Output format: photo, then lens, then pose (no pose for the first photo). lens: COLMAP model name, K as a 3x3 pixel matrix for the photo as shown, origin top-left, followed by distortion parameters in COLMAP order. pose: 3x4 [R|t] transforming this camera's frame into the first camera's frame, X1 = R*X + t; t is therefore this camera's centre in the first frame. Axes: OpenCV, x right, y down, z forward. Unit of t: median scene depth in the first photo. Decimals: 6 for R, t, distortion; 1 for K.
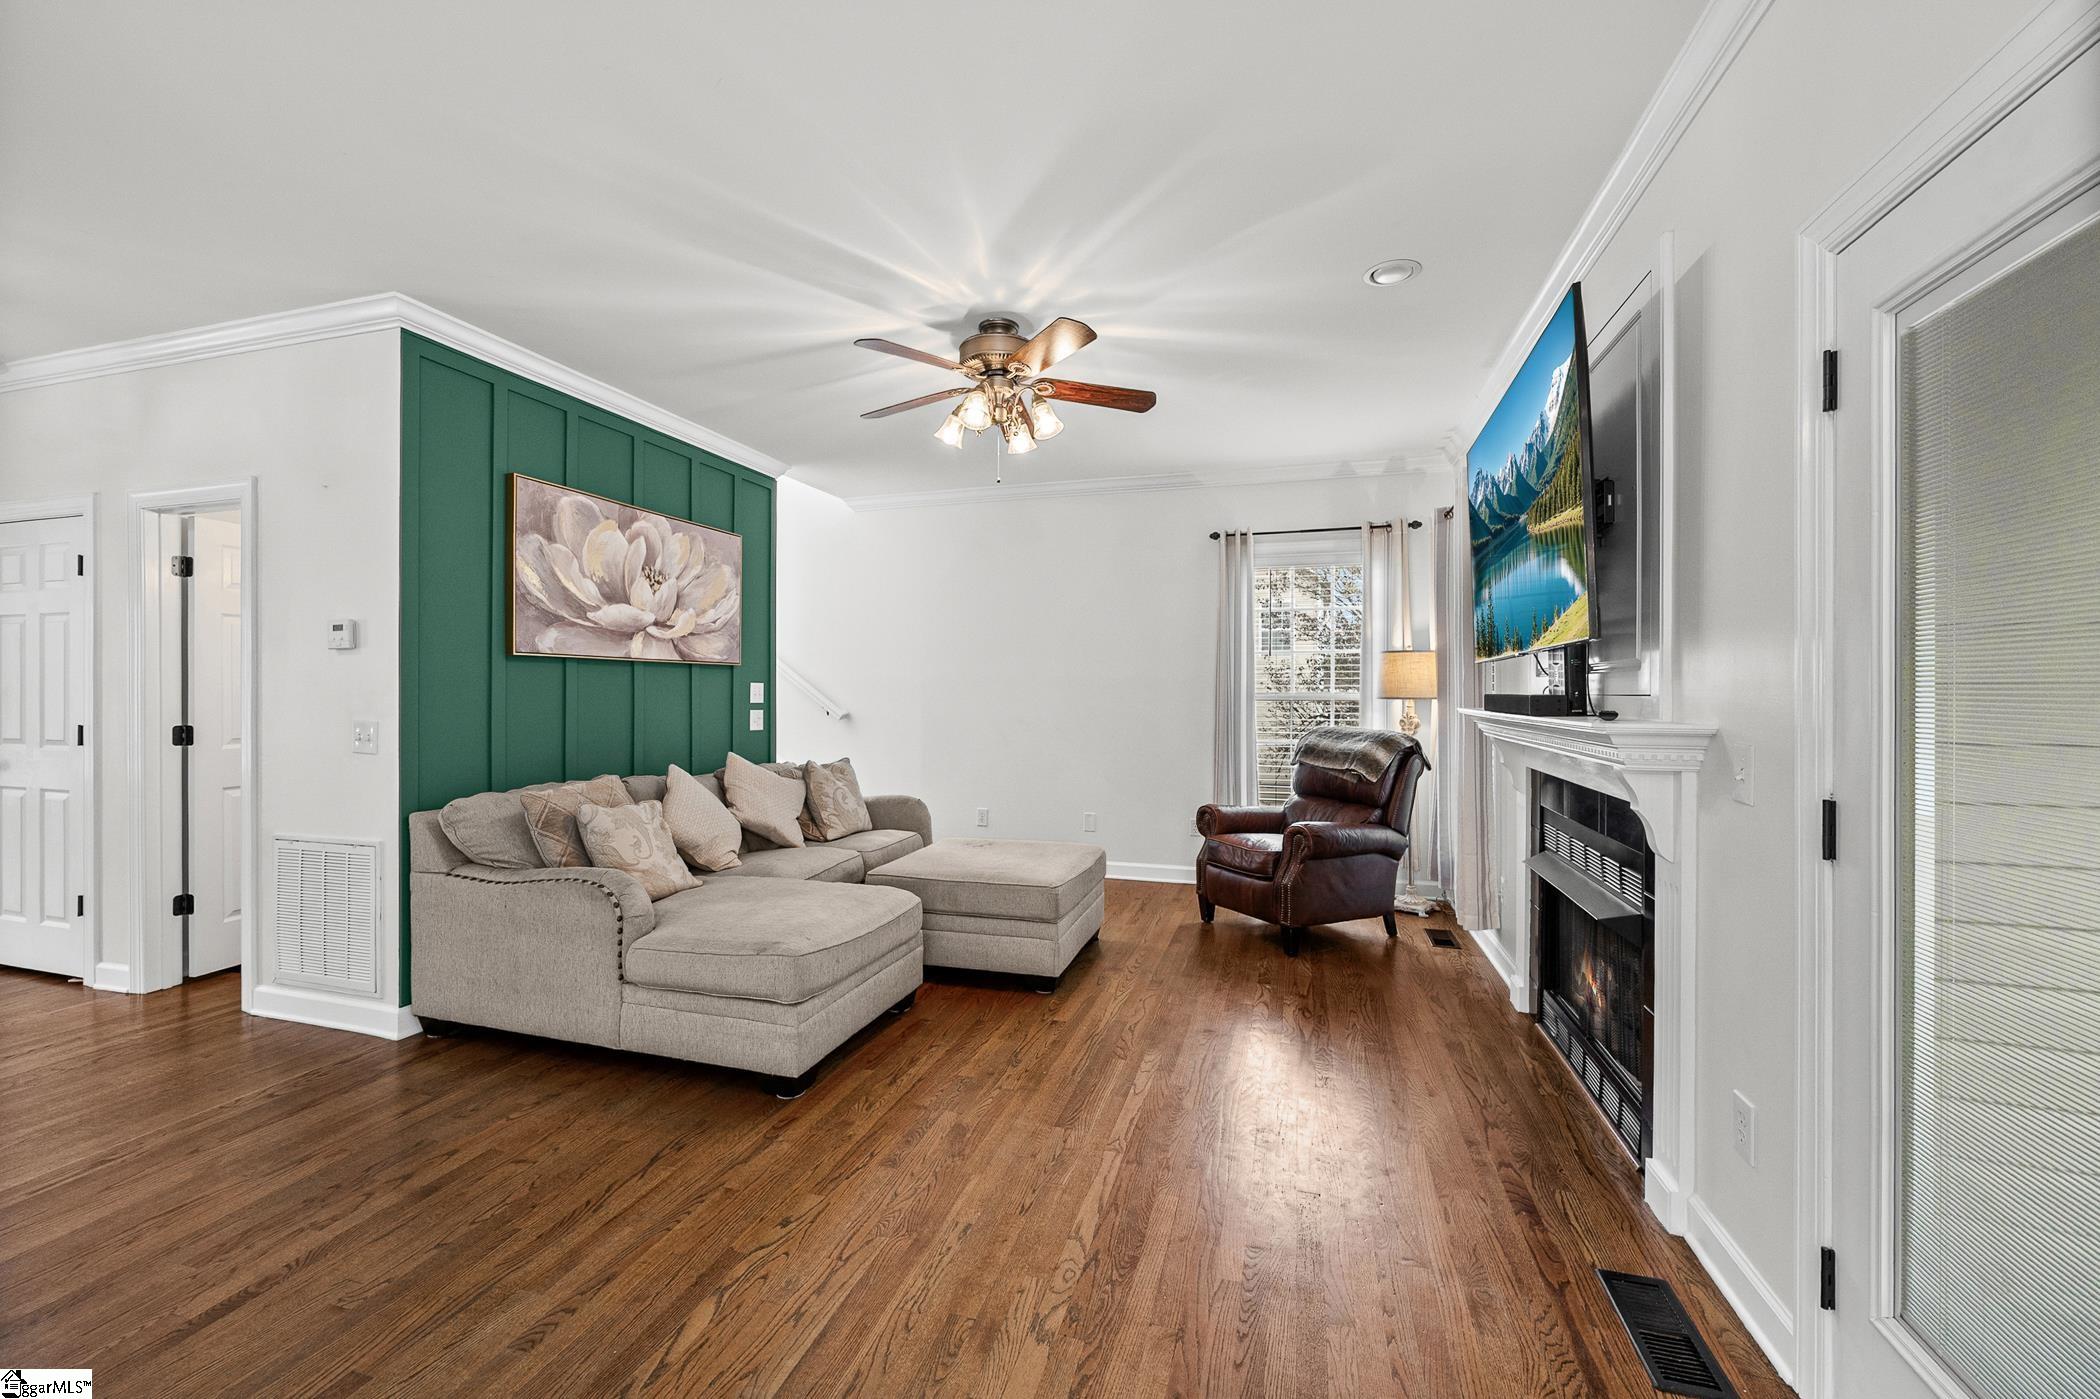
lens RADIAL K [[855.8, 0, 1053.5], [0, 855.8, 689.2], [0, 0, 1]] dist [-0.000342, -0.001080]
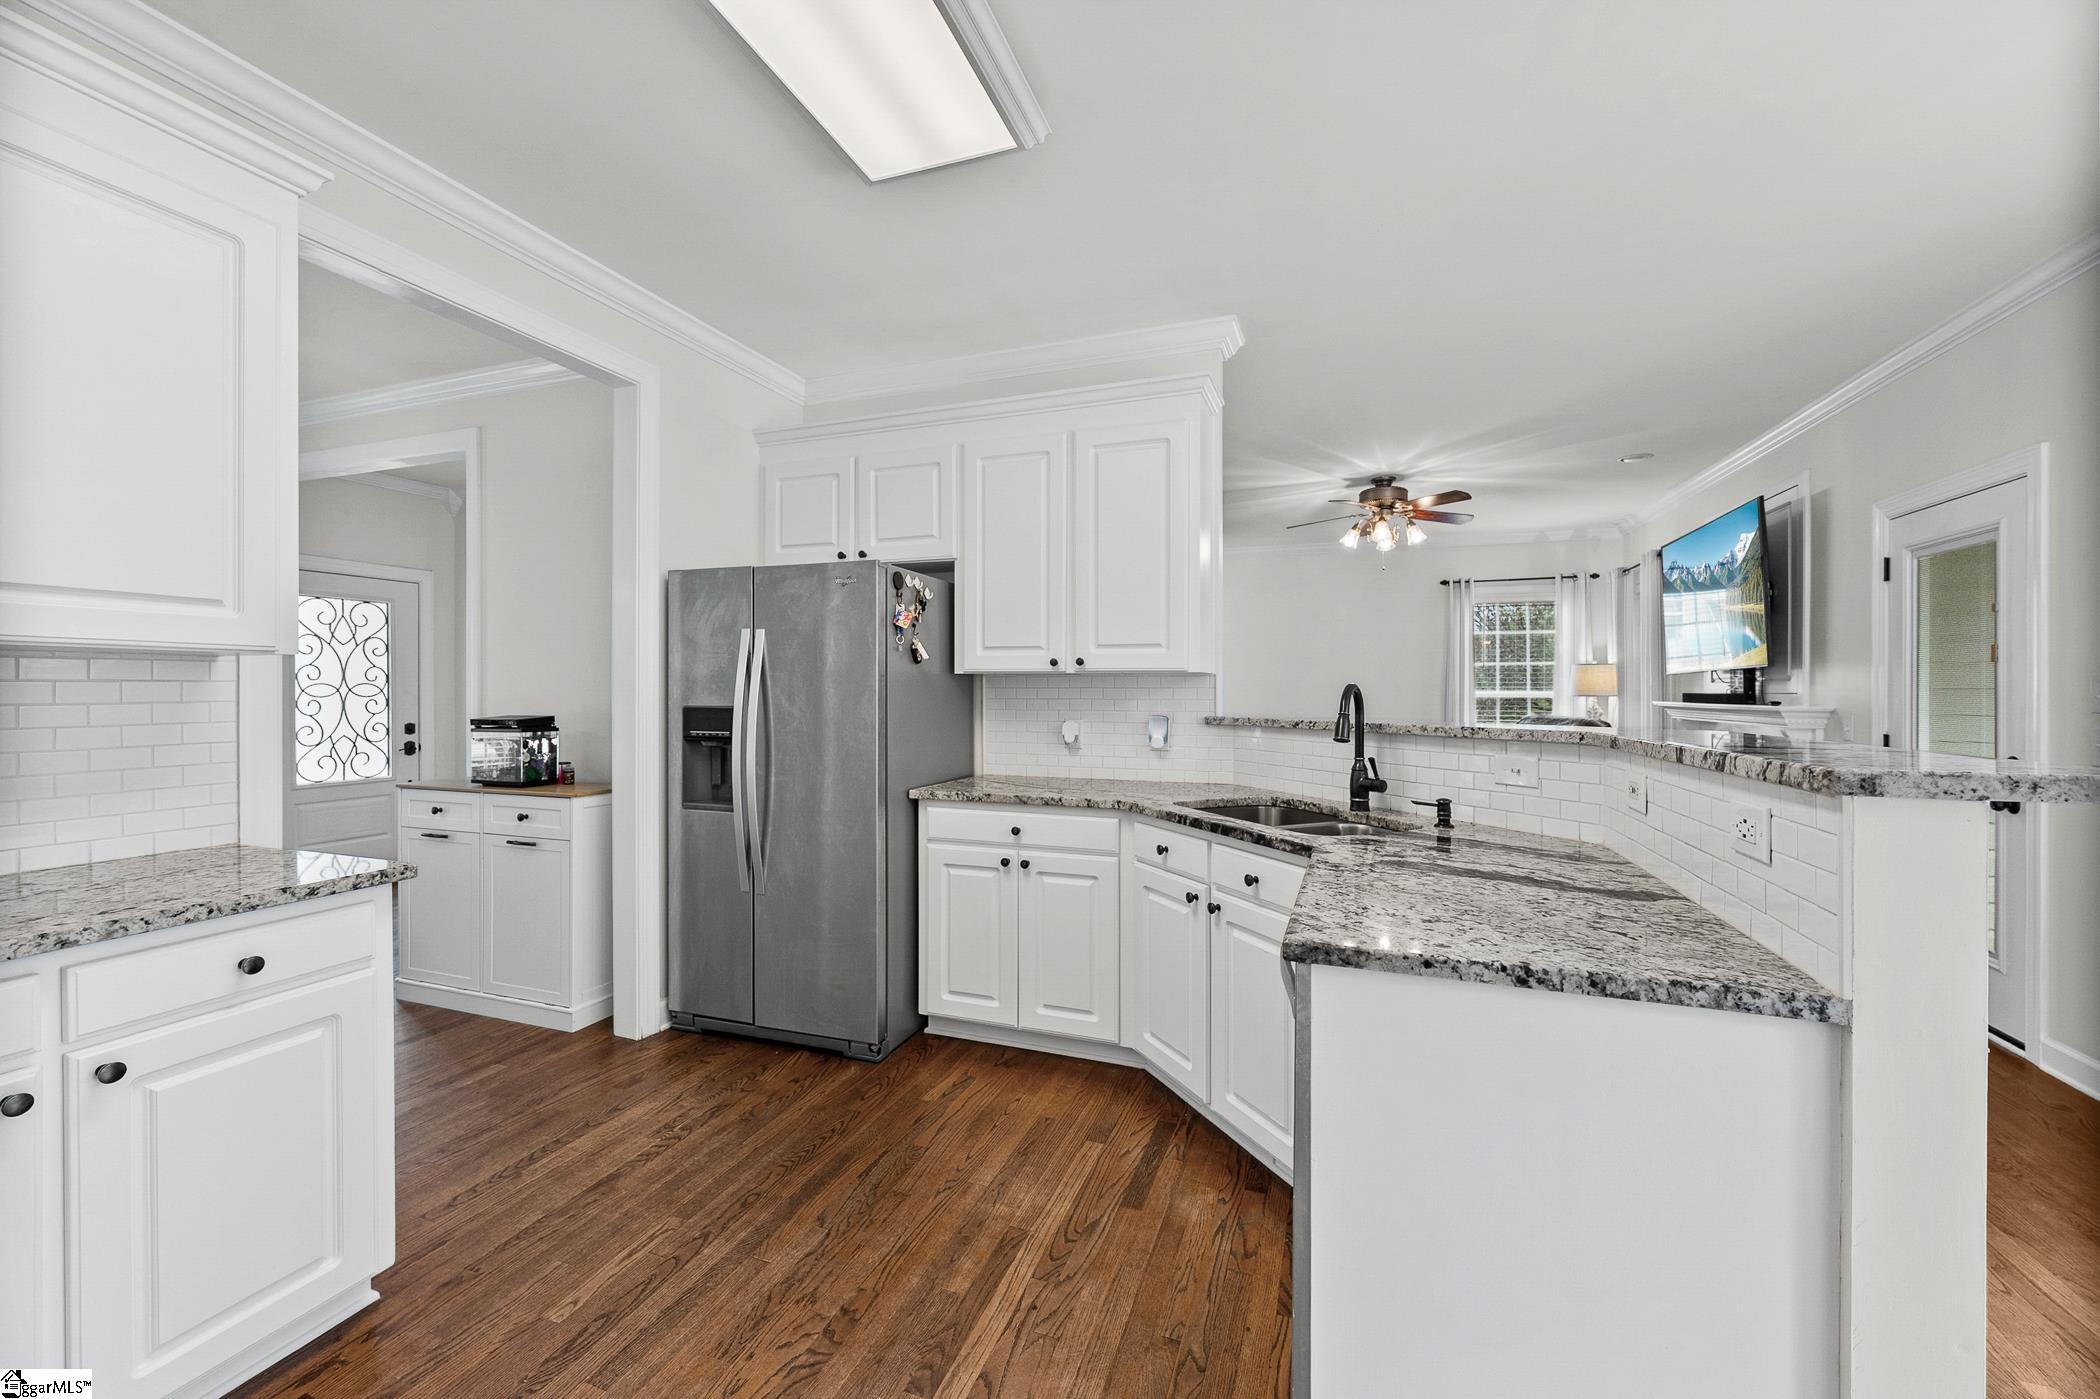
lens RADIAL K [[855.8, 0, 1049.1], [0, 855.8, 686.5], [0, 0, 1]] dist [-0.000342, -0.001080]
pose [[0.998761, -0.004306, -0.049568, -0.575169], [0.004123, 0.999984, -0.003796, -0.004715], [0.049584, 0.003587, 0.998764, -0.656259]]
